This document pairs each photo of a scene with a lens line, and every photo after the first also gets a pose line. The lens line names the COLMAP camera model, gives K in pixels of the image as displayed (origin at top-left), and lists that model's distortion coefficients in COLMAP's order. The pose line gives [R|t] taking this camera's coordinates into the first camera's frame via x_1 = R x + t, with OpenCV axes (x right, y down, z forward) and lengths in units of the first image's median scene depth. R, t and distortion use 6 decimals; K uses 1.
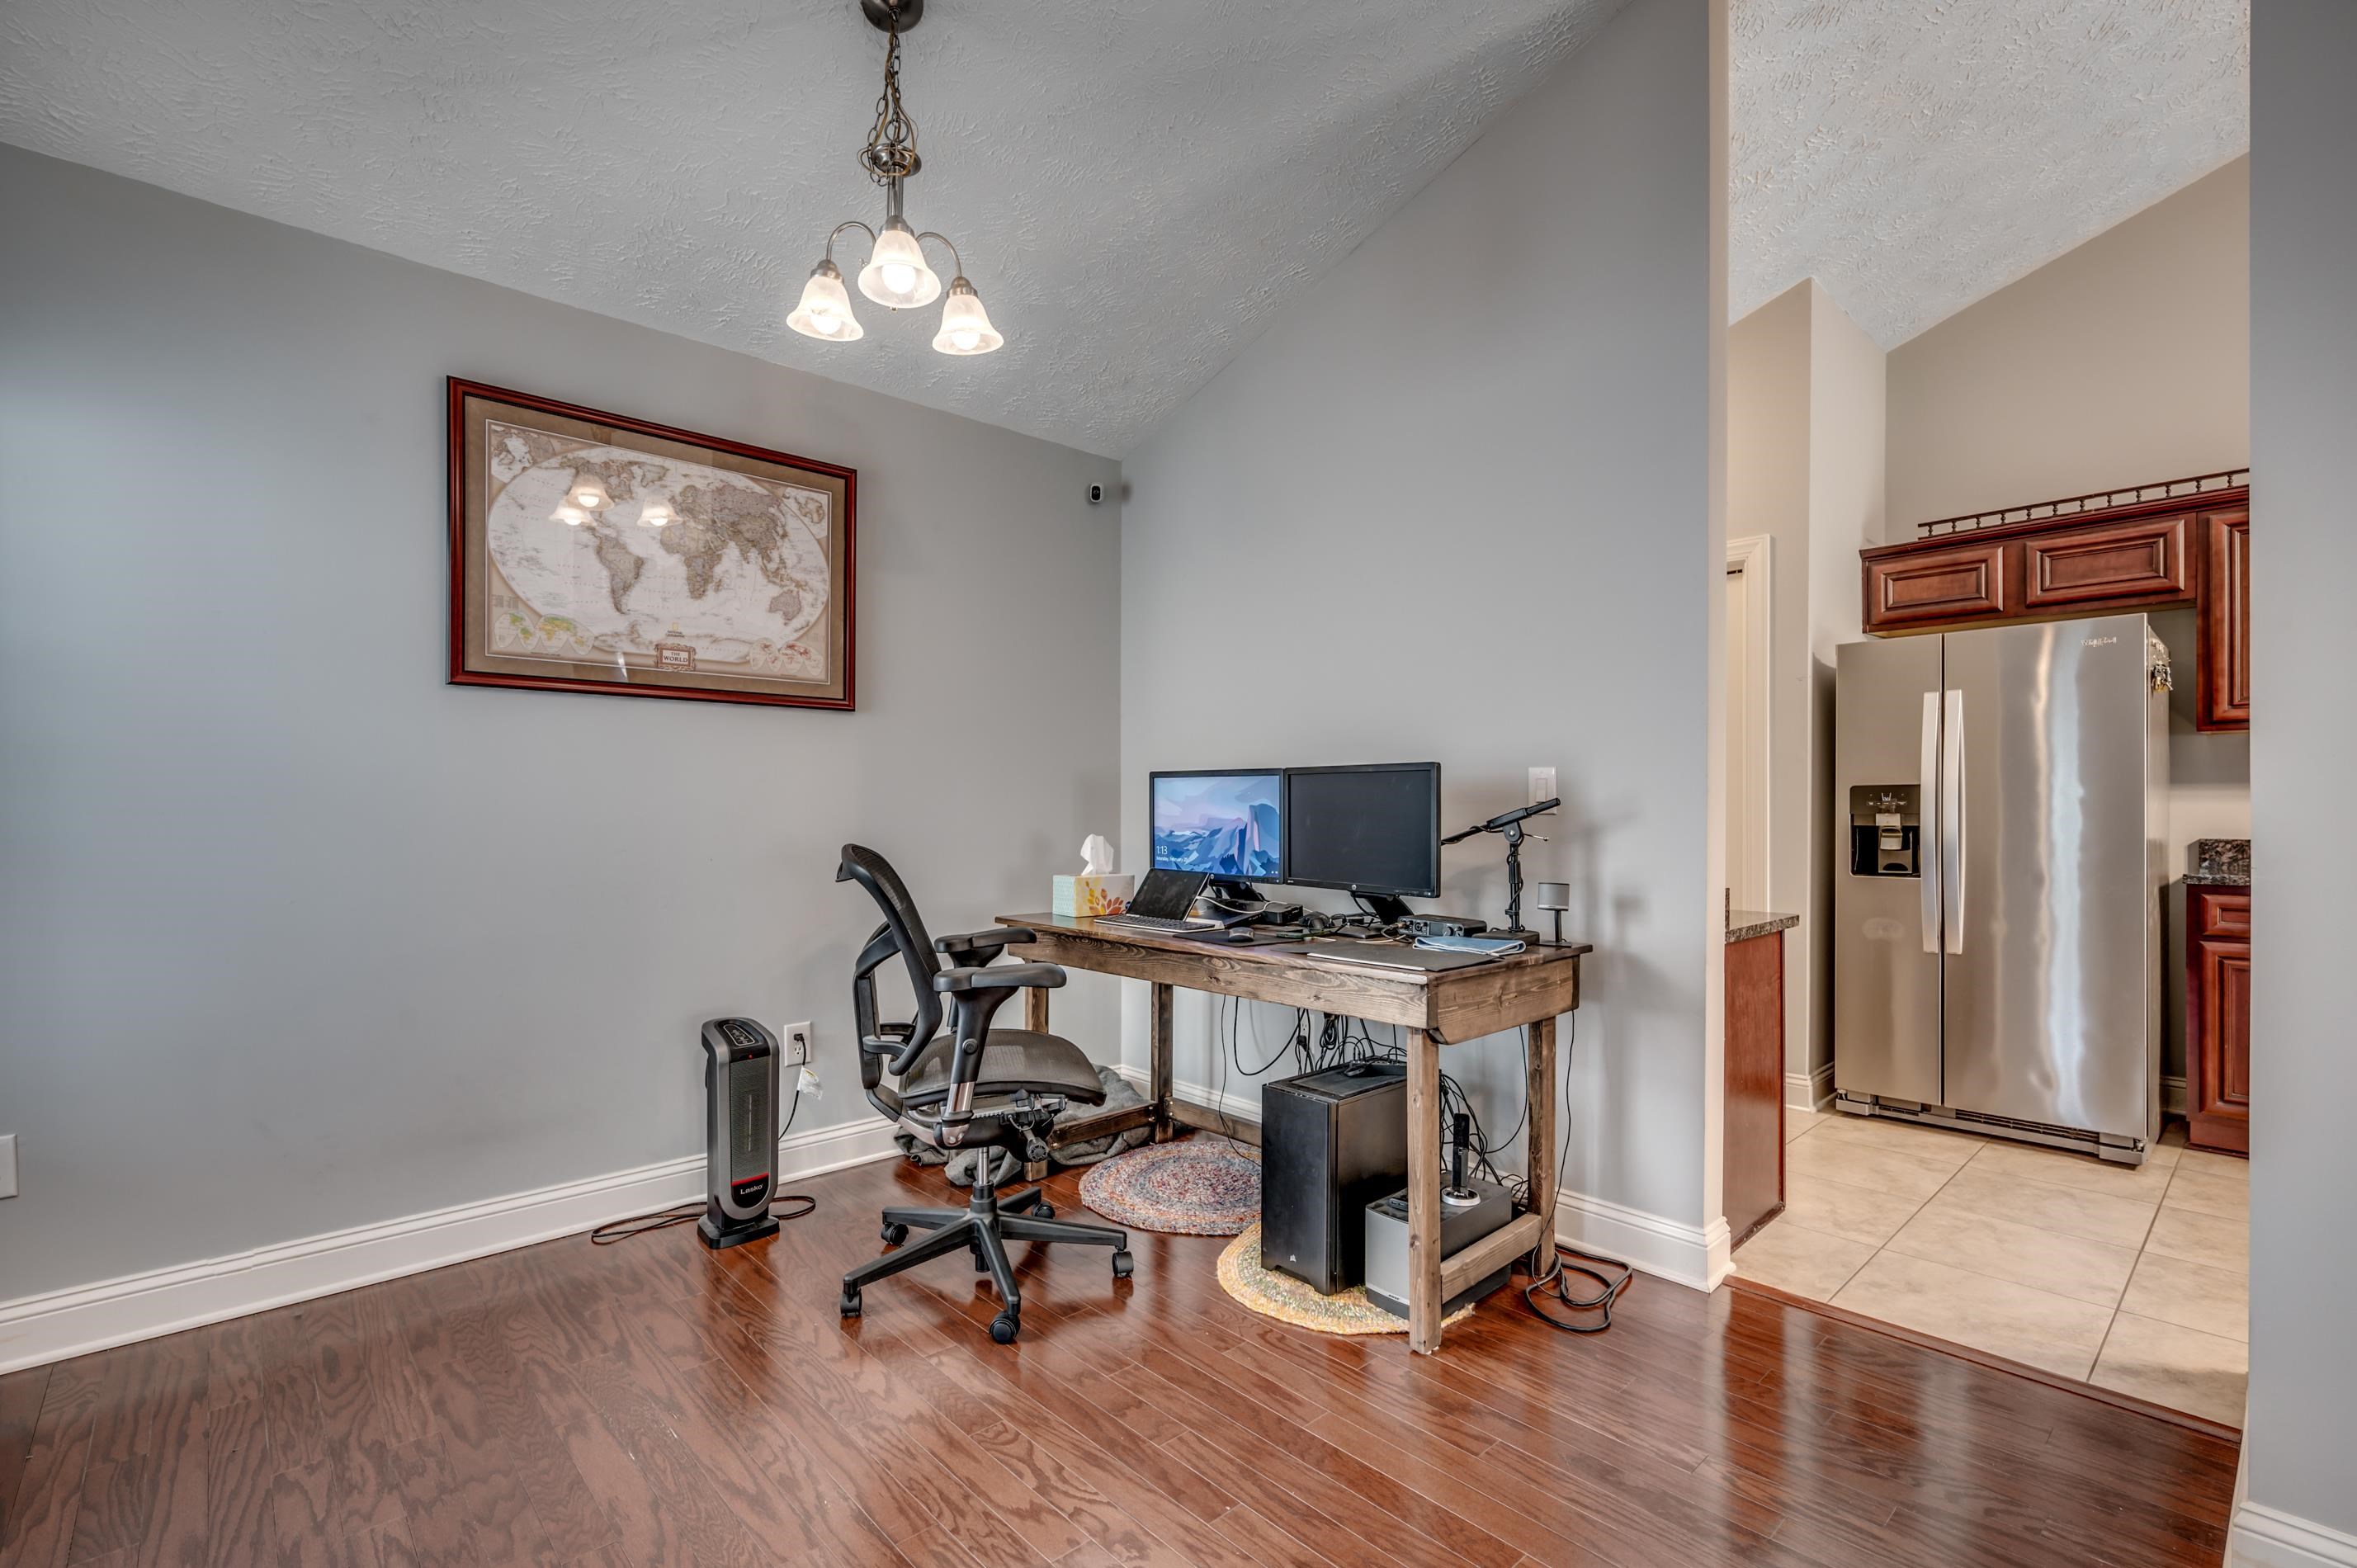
lens RADIAL K [[1076.7, 0, 1190.1], [0, 1076.7, 816.3], [0, 0, 1]] dist [-0.000680, -0.000268]
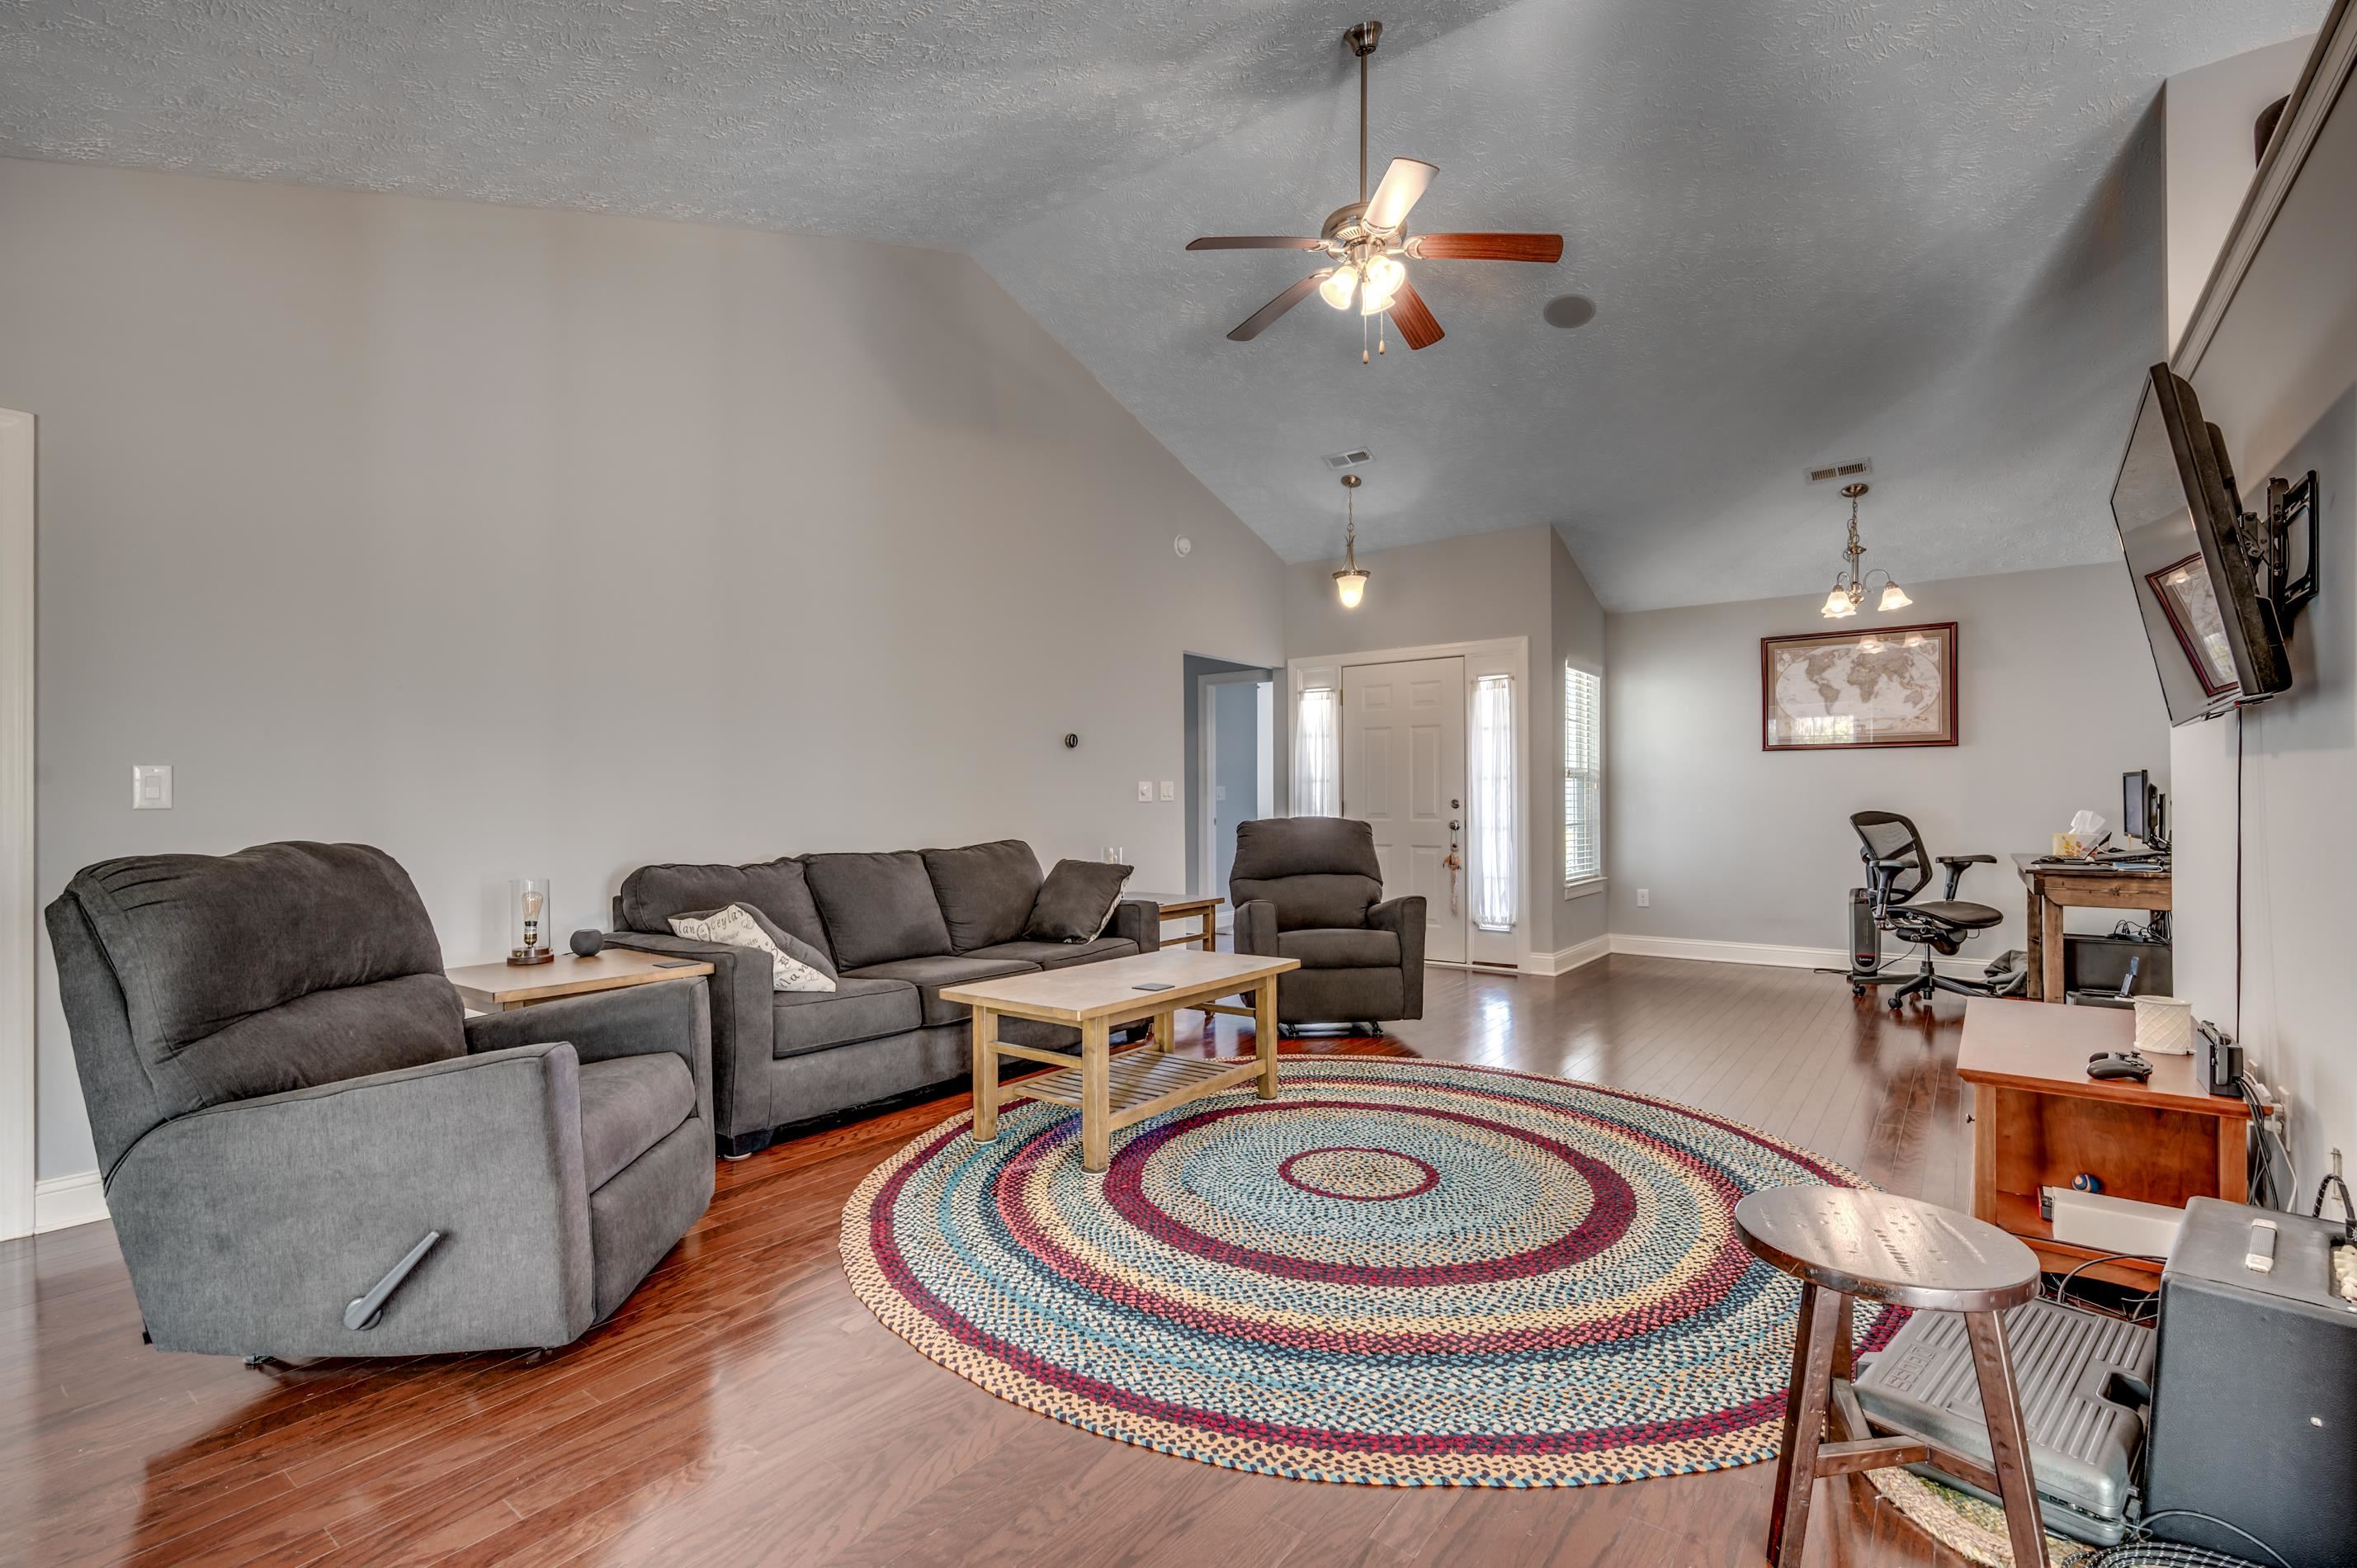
lens RADIAL K [[1055.5, 0, 1185.5], [0, 1055.5, 805.8], [0, 0, 1]] dist [0.001984, -0.000037]
pose [[0.183288, 0.004217, -0.983050, 1.481371], [0.001082, 0.999989, 0.004491, 0.001462], [0.983059, -0.001887, 0.183281, -0.817099]]
